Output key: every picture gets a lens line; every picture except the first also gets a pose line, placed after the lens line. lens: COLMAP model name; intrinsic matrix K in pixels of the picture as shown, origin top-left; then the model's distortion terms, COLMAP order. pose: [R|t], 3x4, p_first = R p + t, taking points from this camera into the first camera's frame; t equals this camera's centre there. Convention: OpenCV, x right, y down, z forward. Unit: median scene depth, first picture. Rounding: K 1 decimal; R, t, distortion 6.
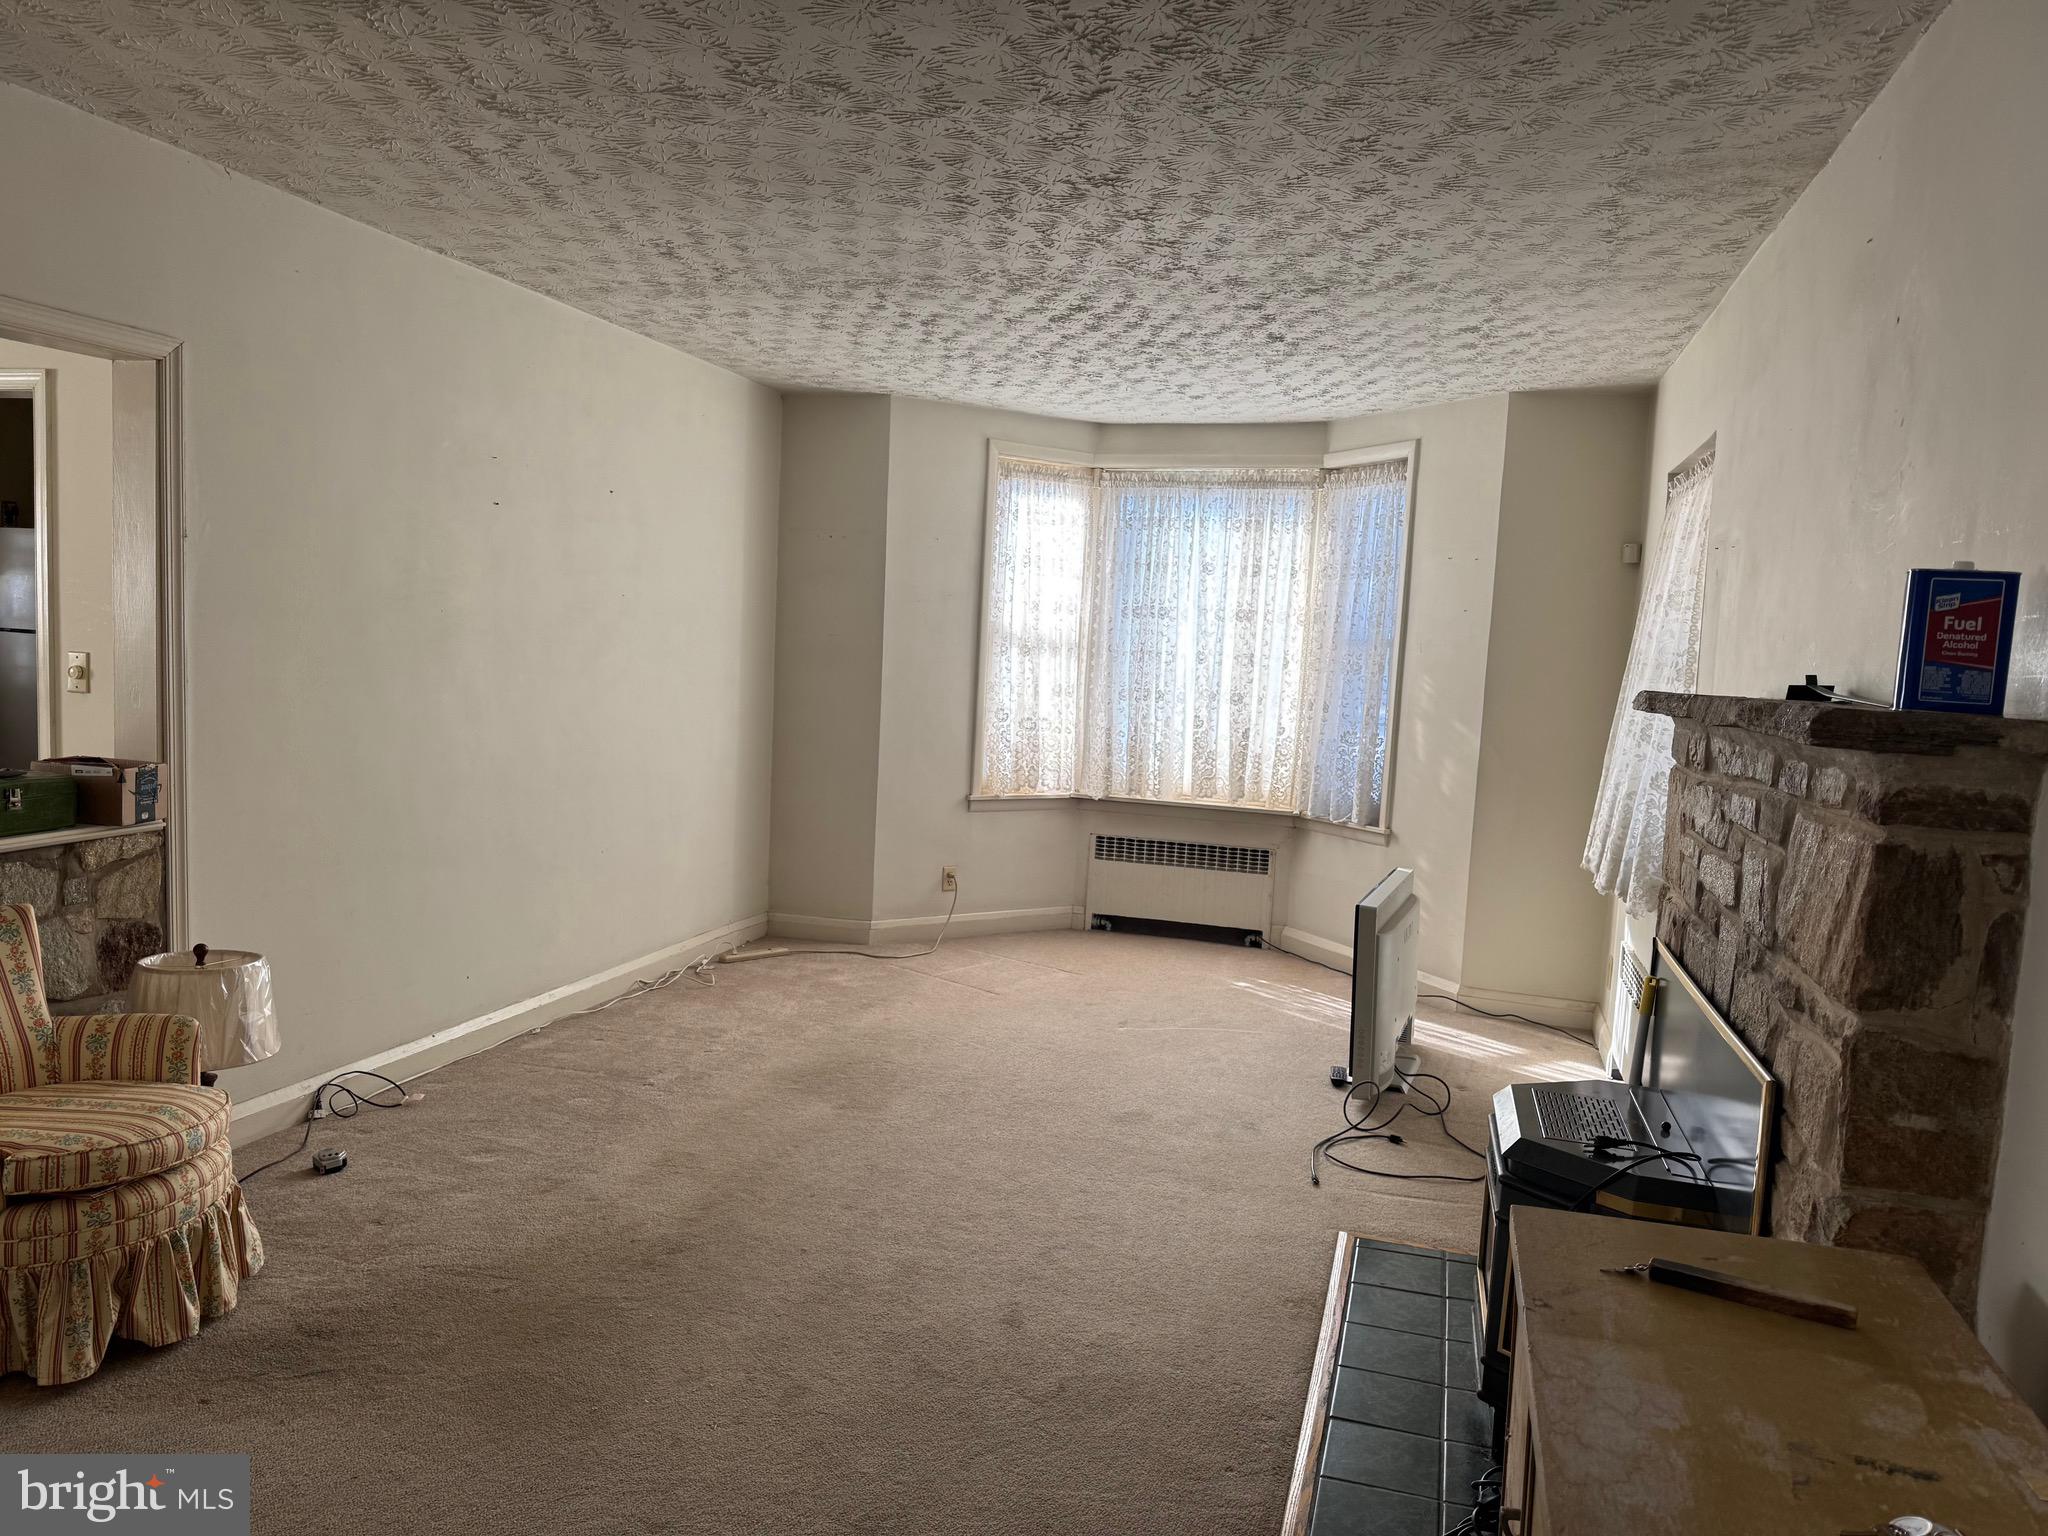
lens RADIAL K [[1429.9, 0, 1016.9], [0, 1429.9, 765.6], [0, 0, 1]] dist [0.137301, -0.225049]
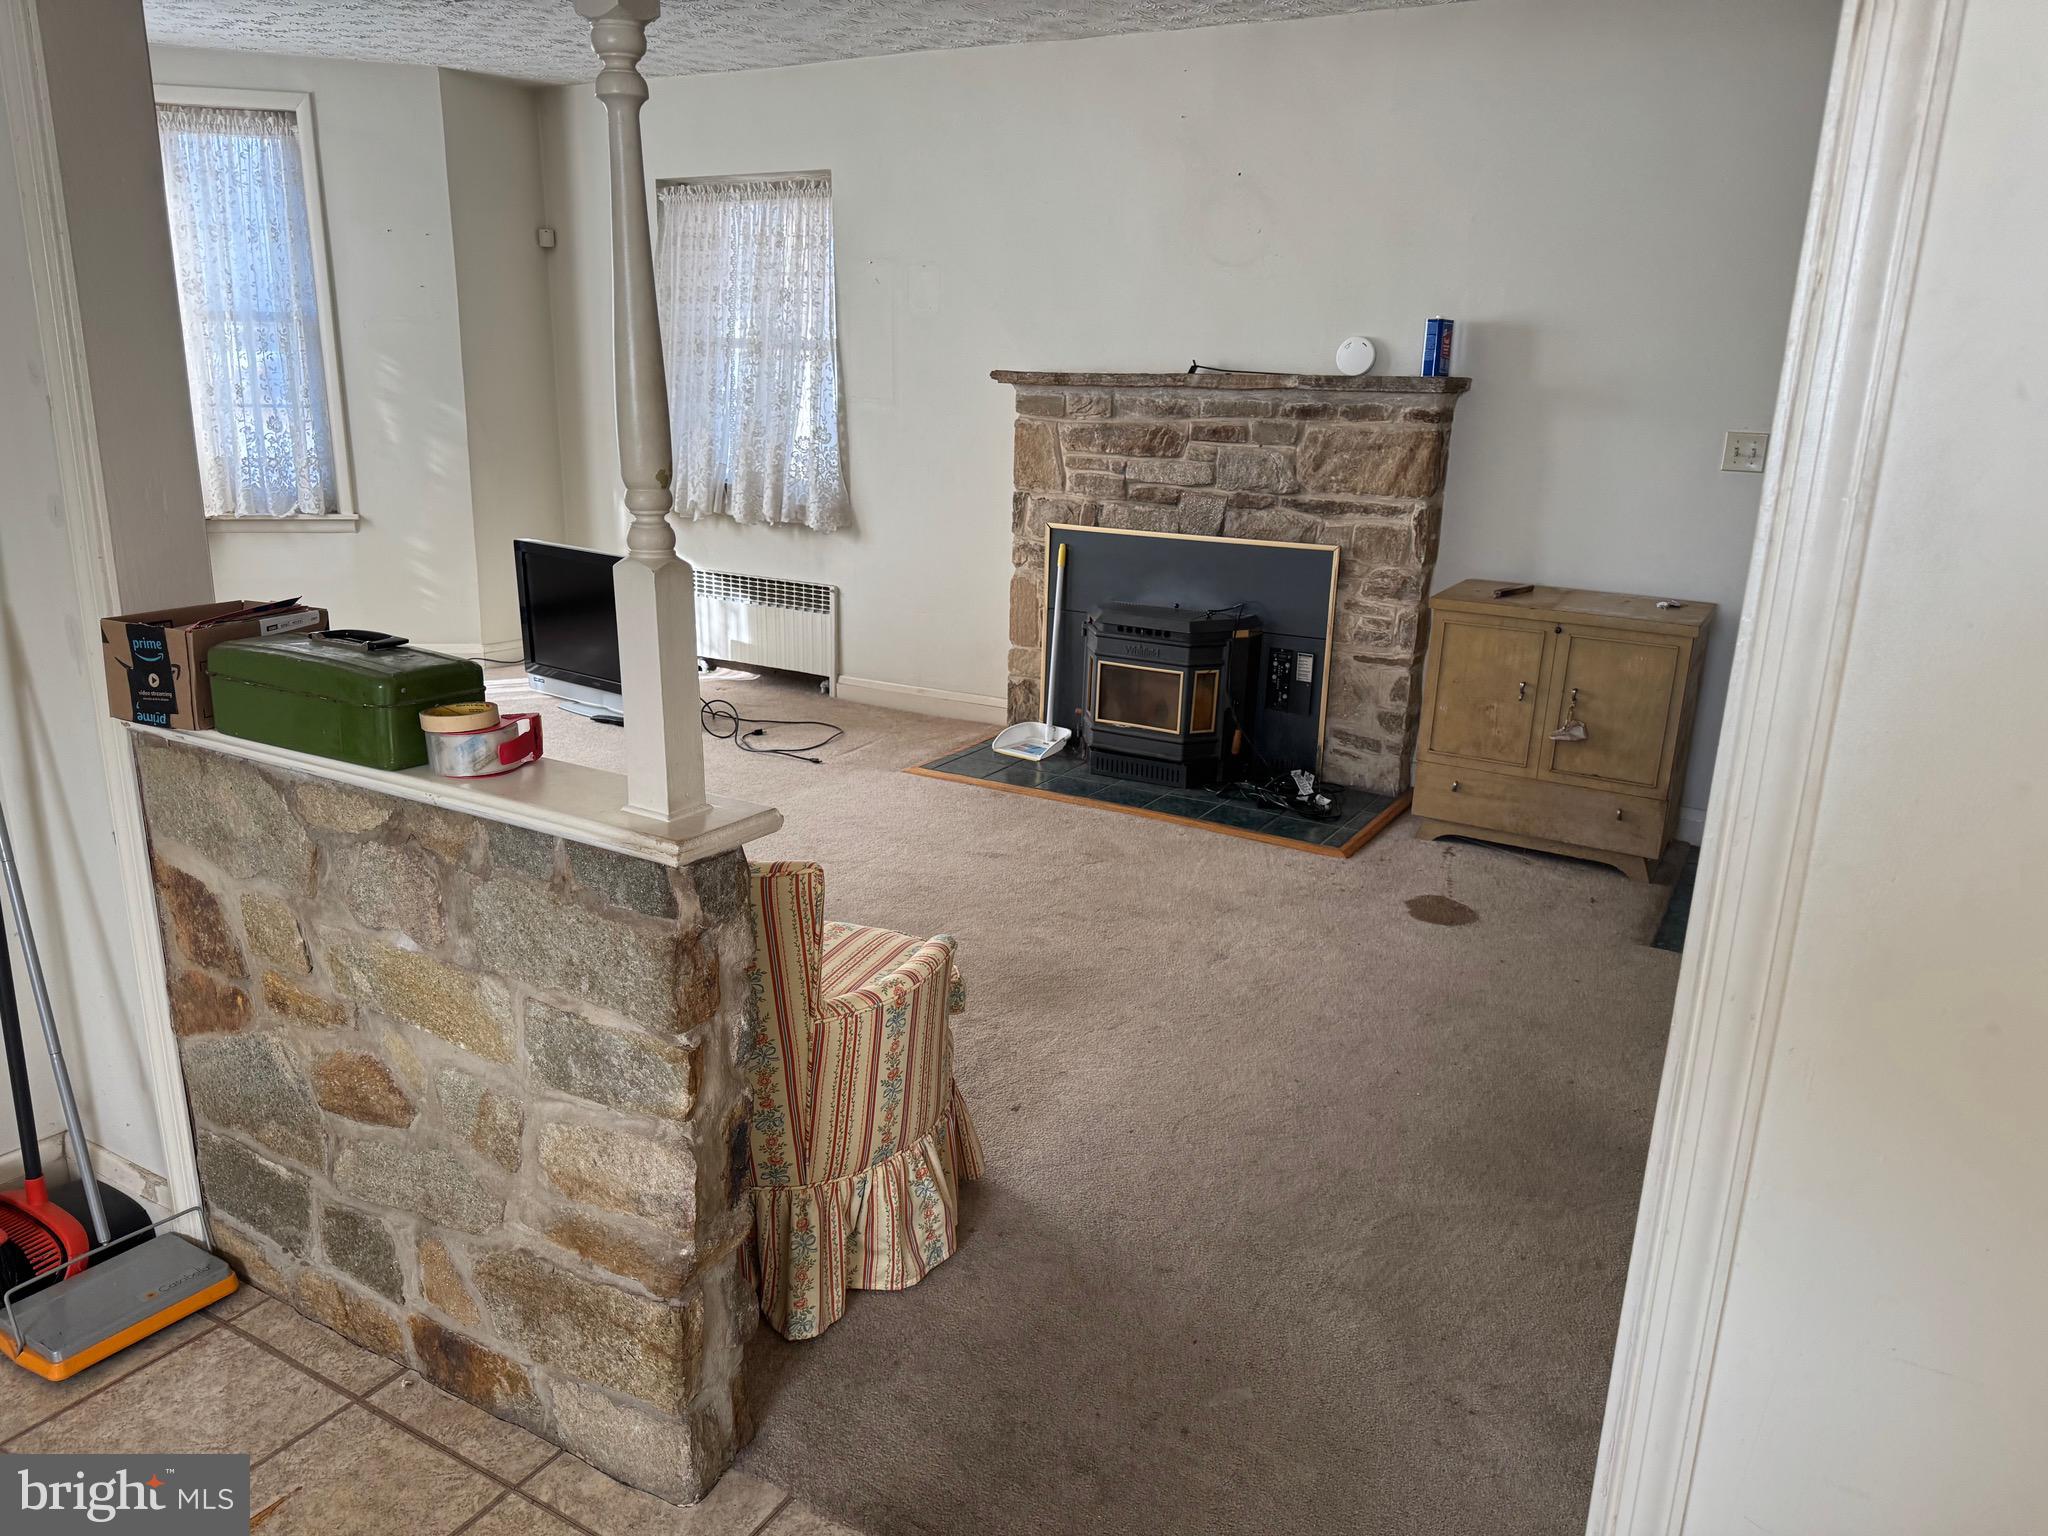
lens RADIAL K [[1468.1, 0, 1025.9], [0, 1468.1, 770.7], [0, 0, 1]] dist [0.051480, -0.068074]
pose [[0.235418, -0.296671, 0.925508, -0.688619], [0.067084, 0.954961, 0.289048, -0.055760], [-0.969576, -0.005960, 0.244717, 0.334405]]
